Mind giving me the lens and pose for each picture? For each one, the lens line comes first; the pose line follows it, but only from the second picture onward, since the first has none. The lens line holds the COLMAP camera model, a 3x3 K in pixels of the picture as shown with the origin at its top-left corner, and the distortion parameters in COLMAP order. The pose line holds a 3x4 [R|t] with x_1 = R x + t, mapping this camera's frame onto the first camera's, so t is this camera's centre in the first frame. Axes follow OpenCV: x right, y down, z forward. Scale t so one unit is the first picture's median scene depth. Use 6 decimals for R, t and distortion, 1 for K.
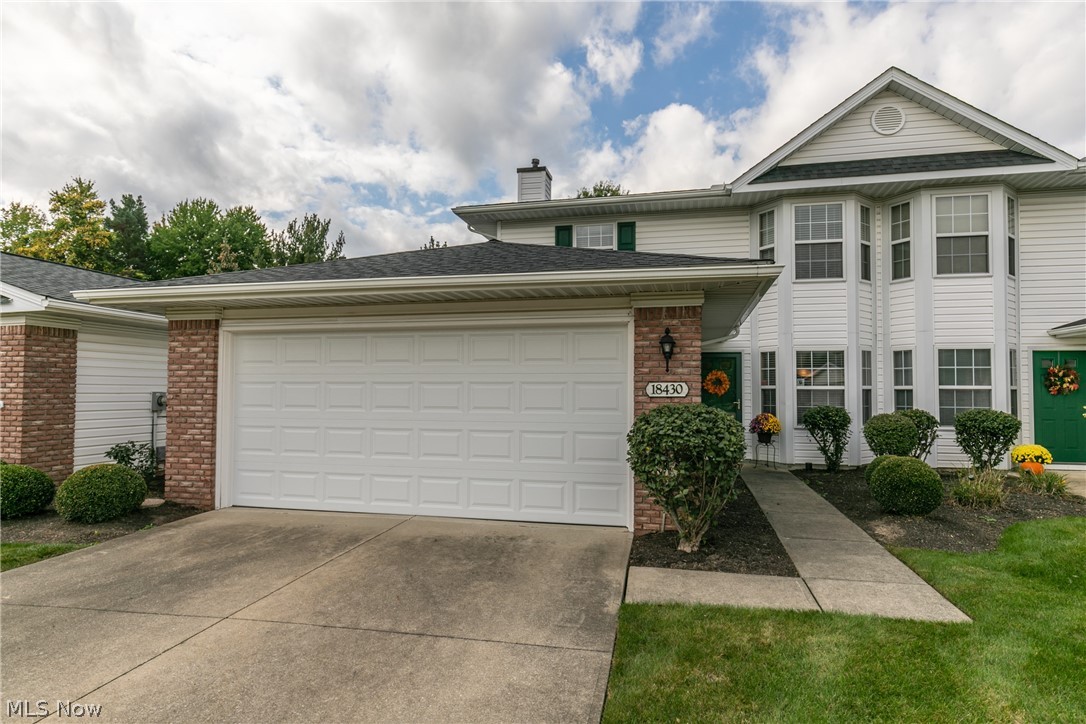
lens RADIAL K [[630.7, 0, 543.0], [0, 630.7, 362.0], [0, 0, 1]] dist [0.002523, -0.000263]
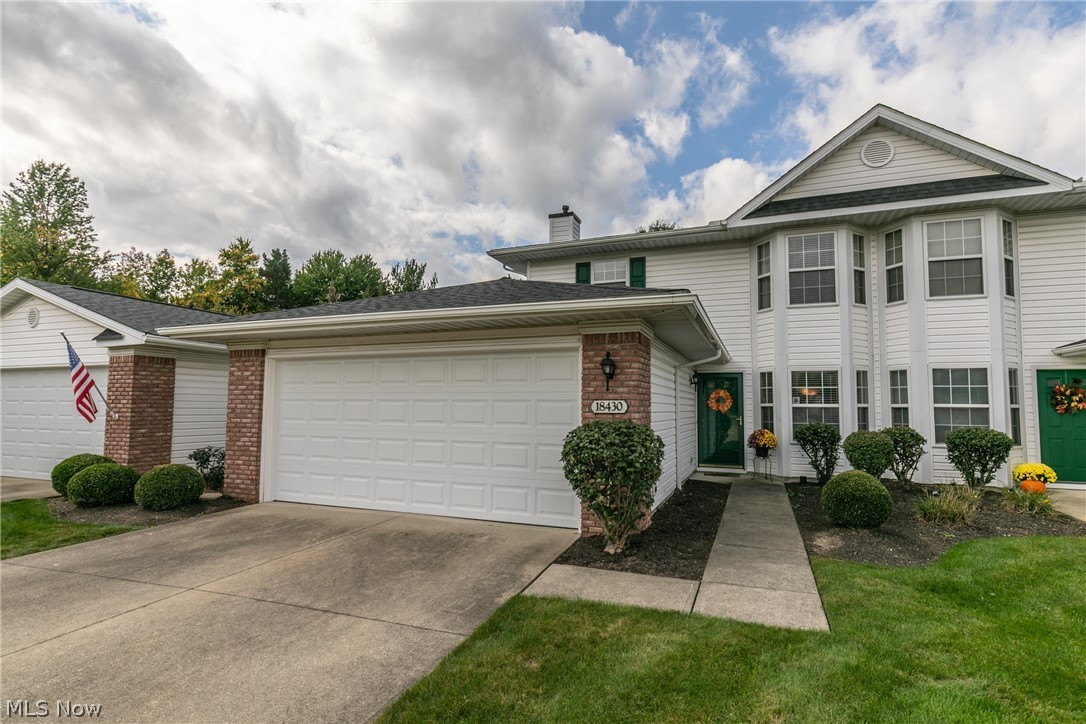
lens RADIAL K [[556.1, 0, 543.0], [0, 556.1, 362.0], [0, 0, 1]] dist [0.001507, -0.000152]
pose [[0.988412, -0.008556, -0.151555, 0.133310], [0.003101, 0.999340, -0.036196, -0.000176], [0.151765, 0.035307, 0.987786, 0.001605]]
